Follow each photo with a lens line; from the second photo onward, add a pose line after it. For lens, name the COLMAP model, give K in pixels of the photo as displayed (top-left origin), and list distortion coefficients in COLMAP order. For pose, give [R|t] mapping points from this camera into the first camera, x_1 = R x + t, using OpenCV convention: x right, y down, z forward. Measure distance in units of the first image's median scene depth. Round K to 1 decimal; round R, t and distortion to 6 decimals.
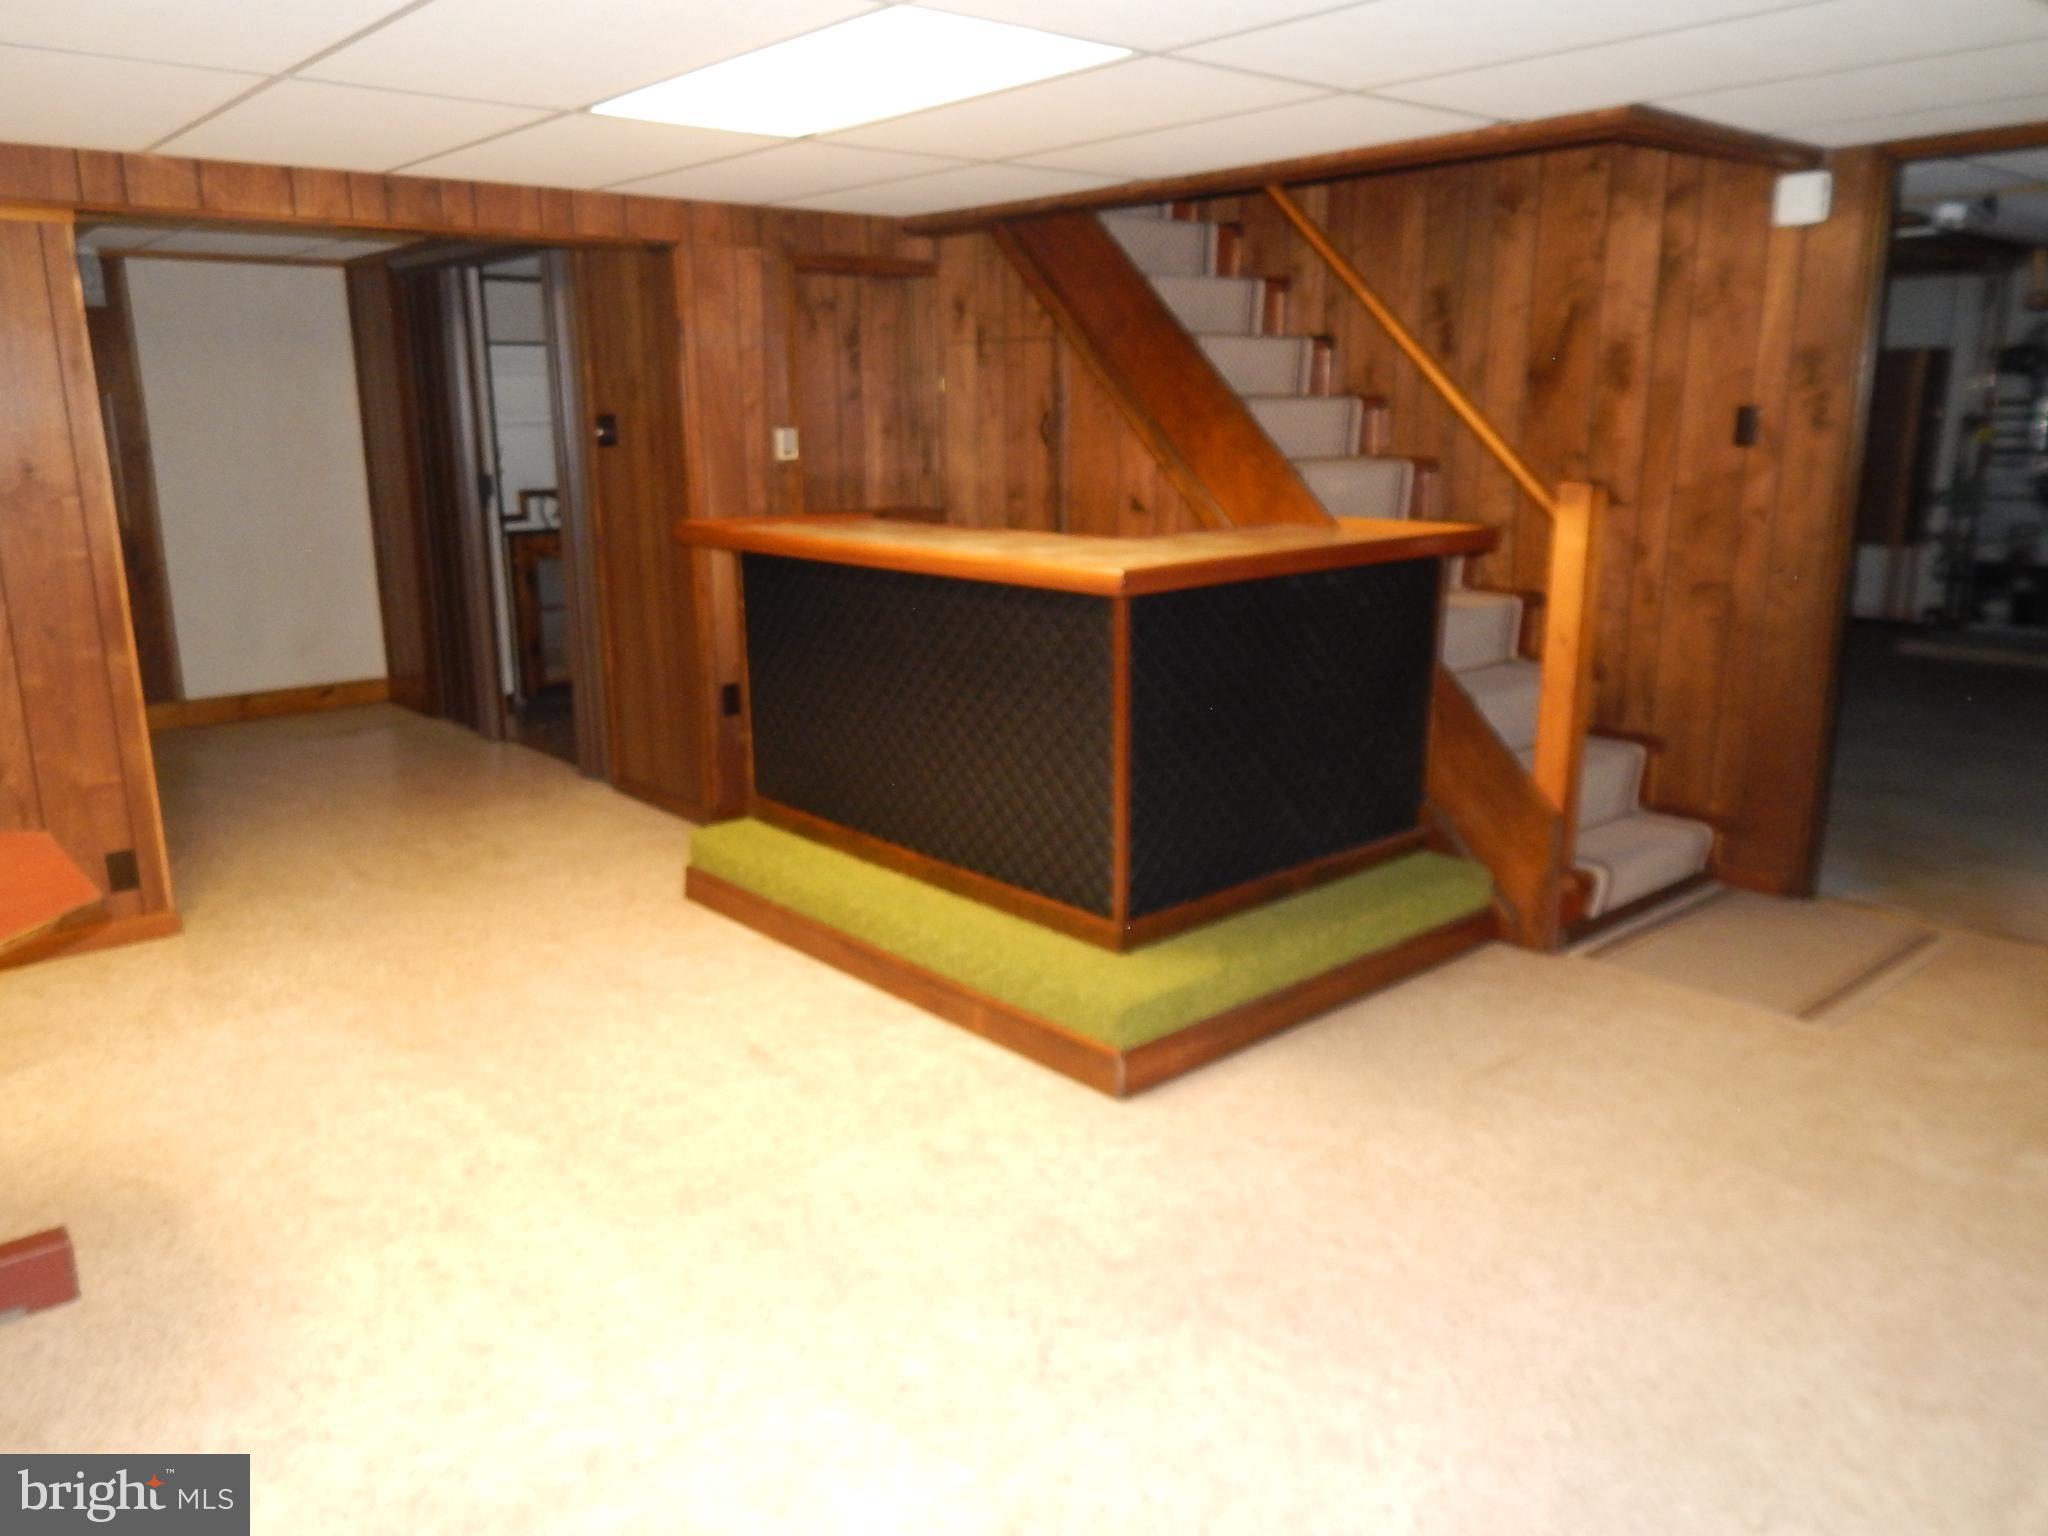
lens RADIAL K [[1495.5, 0, 1028.8], [0, 1495.5, 779.0], [0, 0, 1]] dist [0.010165, -0.024409]
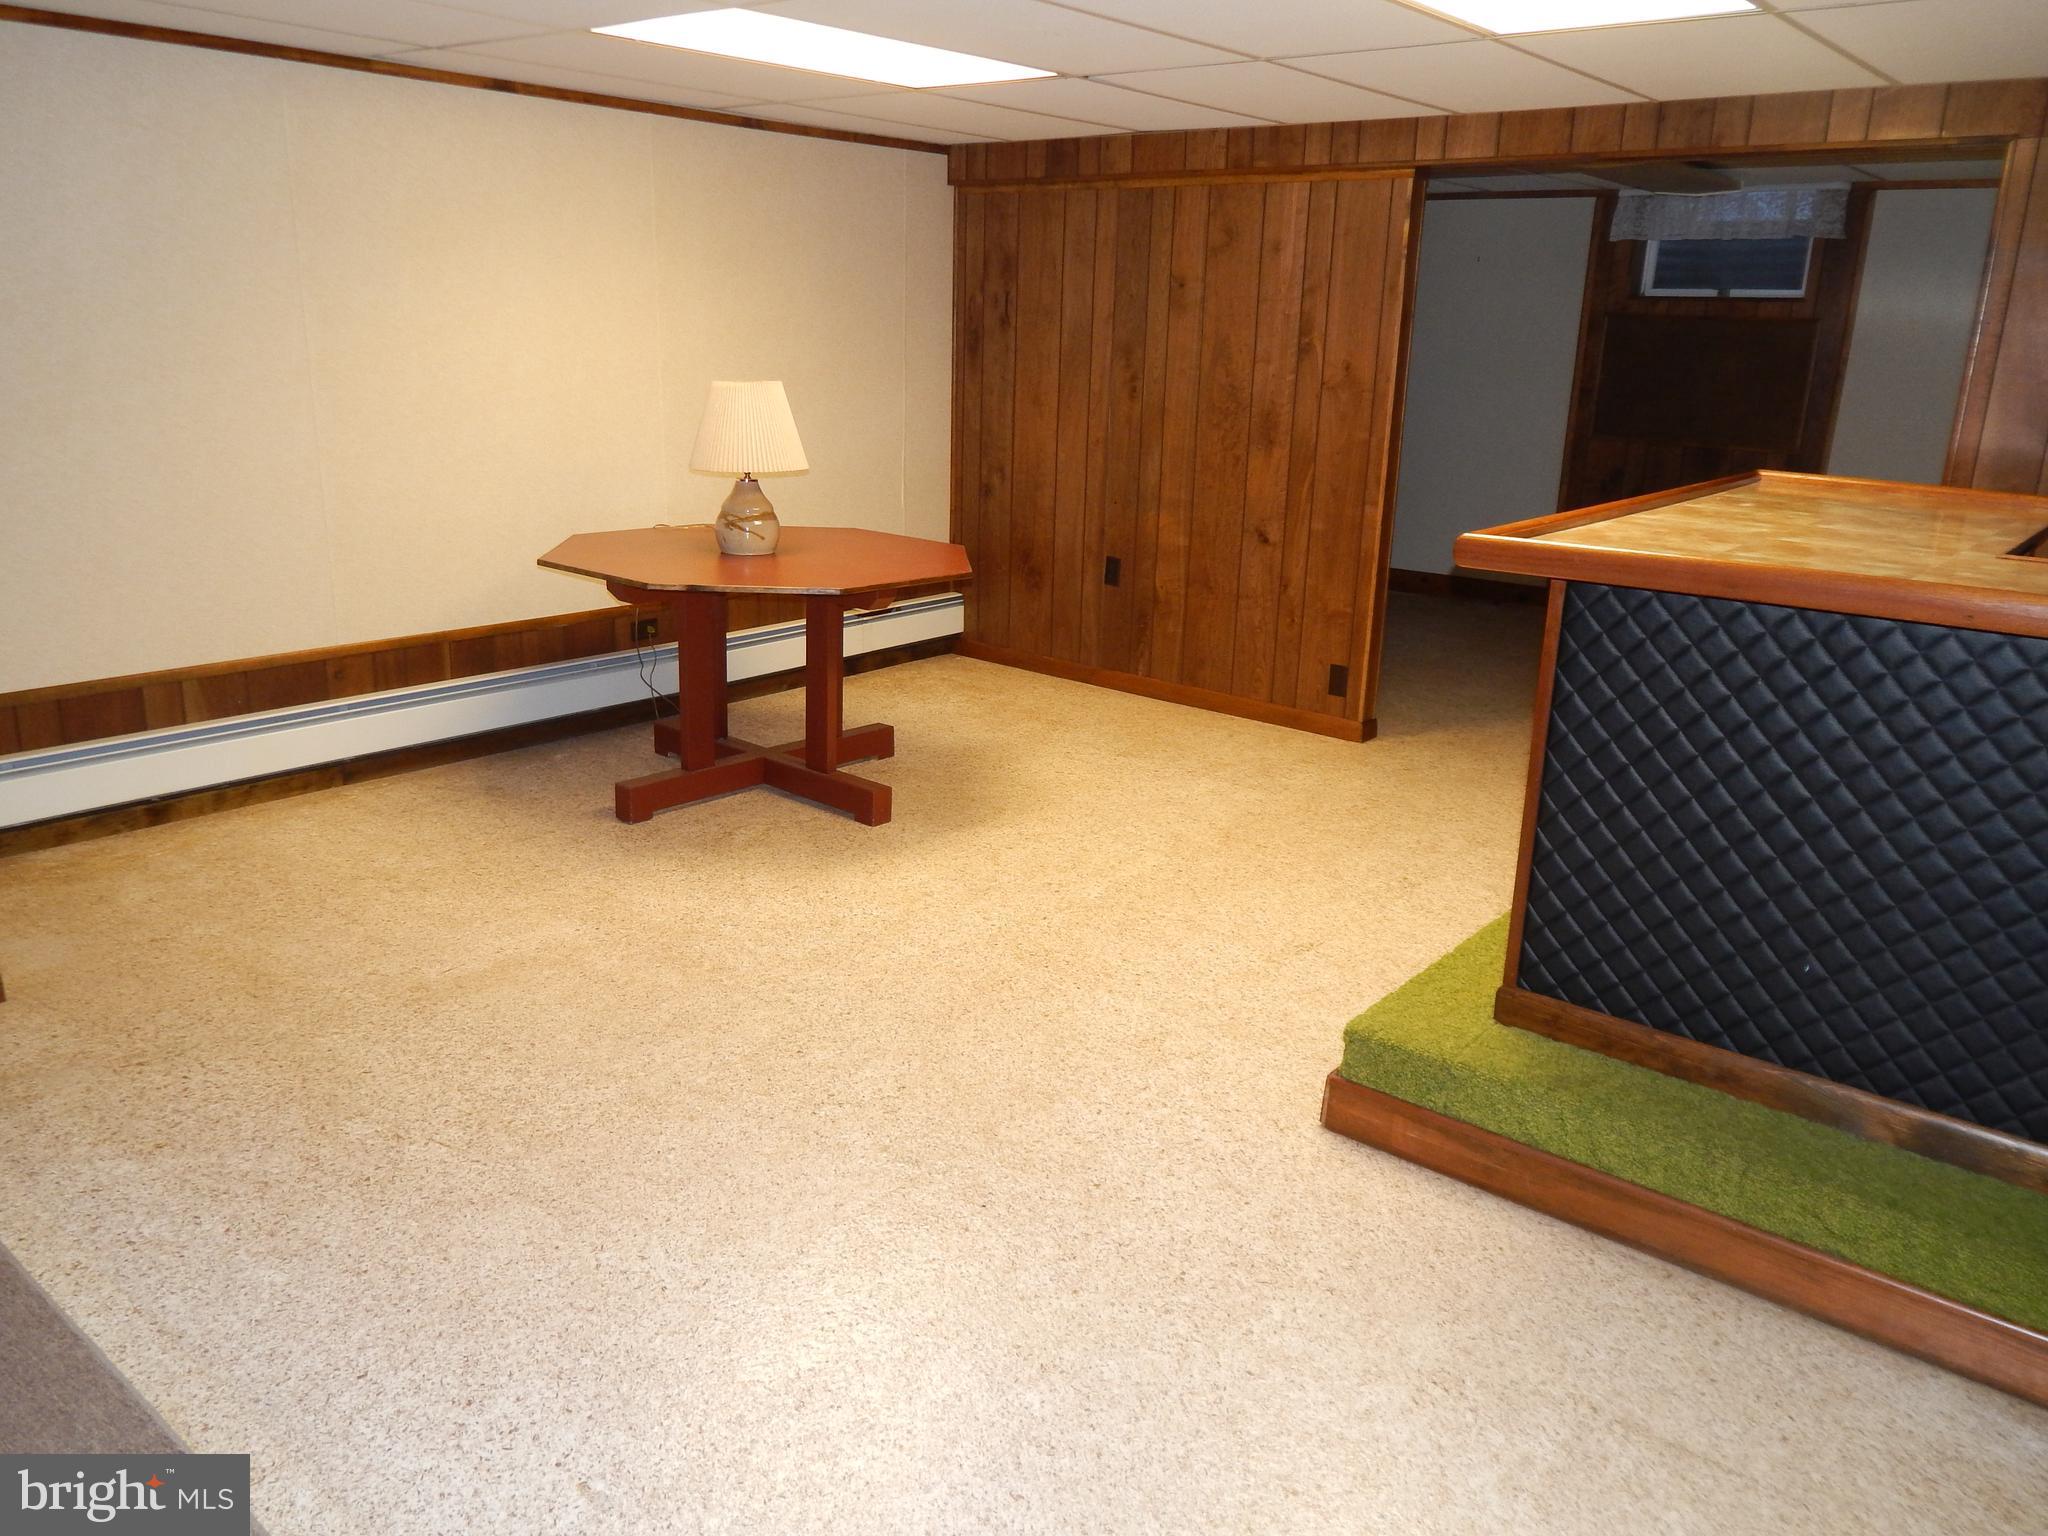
lens RADIAL K [[1495.5, 0, 1021.4], [0, 1495.5, 780.1], [0, 0, 1]] dist [0.010165, -0.024409]
pose [[0.168967, 0.301351, -0.938423, 0.646308], [-0.268268, 0.930228, 0.250416, -0.118799], [0.948410, 0.209437, 0.238021, 0.470726]]
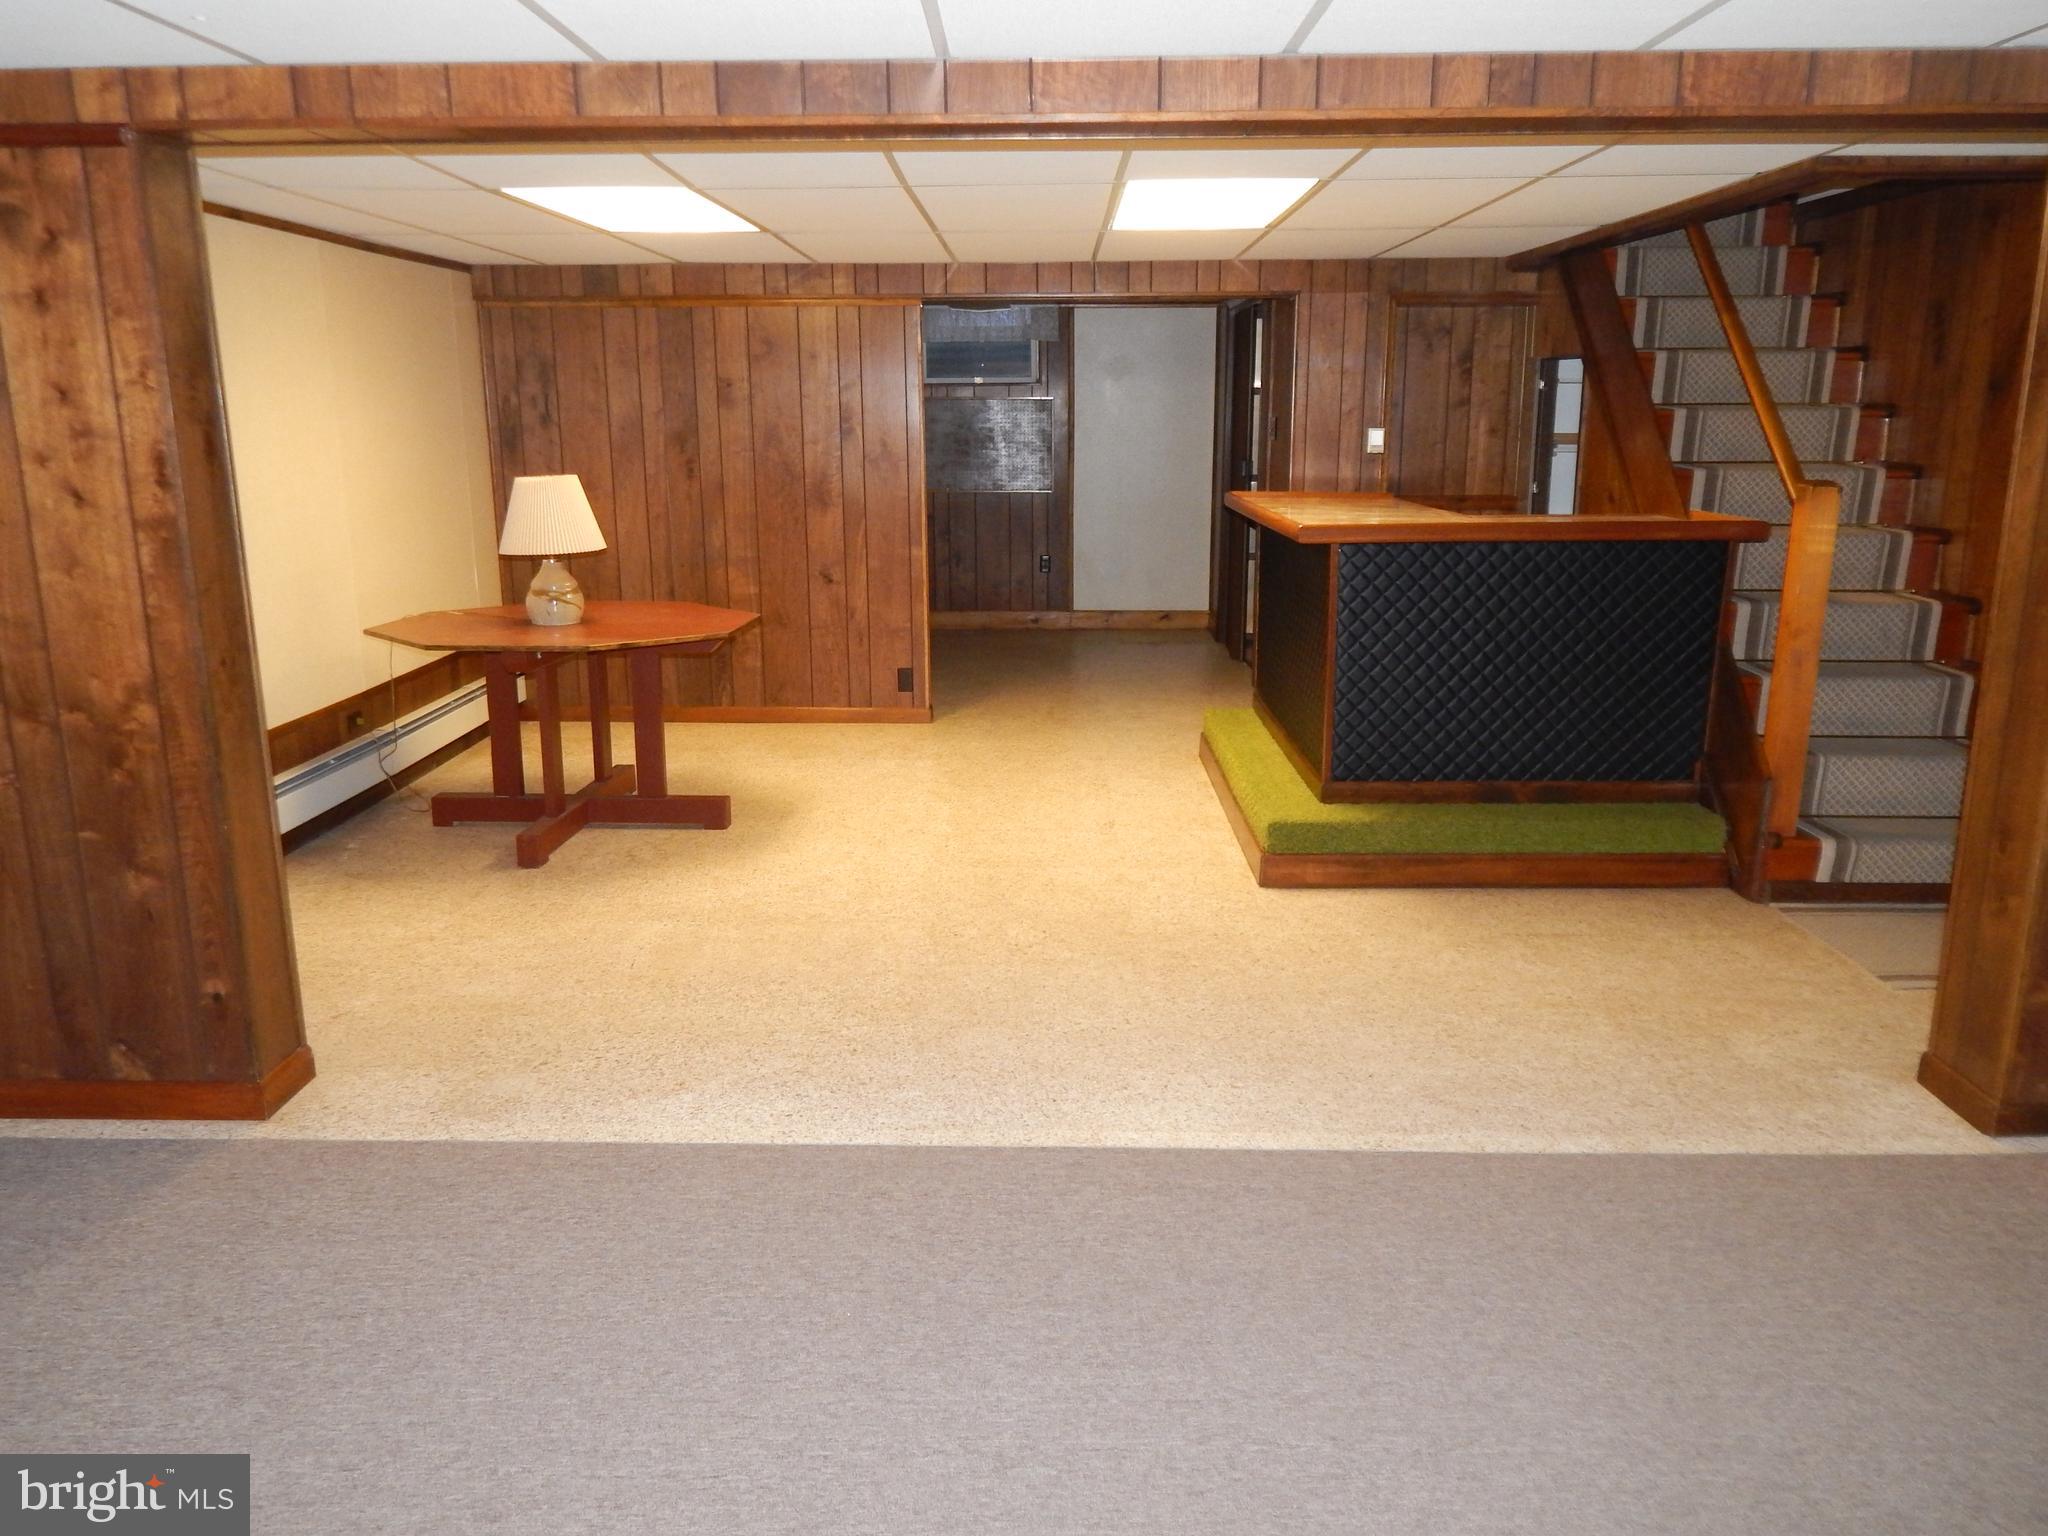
lens RADIAL K [[1495.5, 0, 1028.4], [0, 1495.5, 765.7], [0, 0, 1]] dist [0.010165, -0.024409]
pose [[0.744747, 0.158378, -0.648281, 0.666815], [-0.164587, 0.985014, 0.051566, 0.049475], [0.646732, 0.068295, 0.759653, -0.216703]]
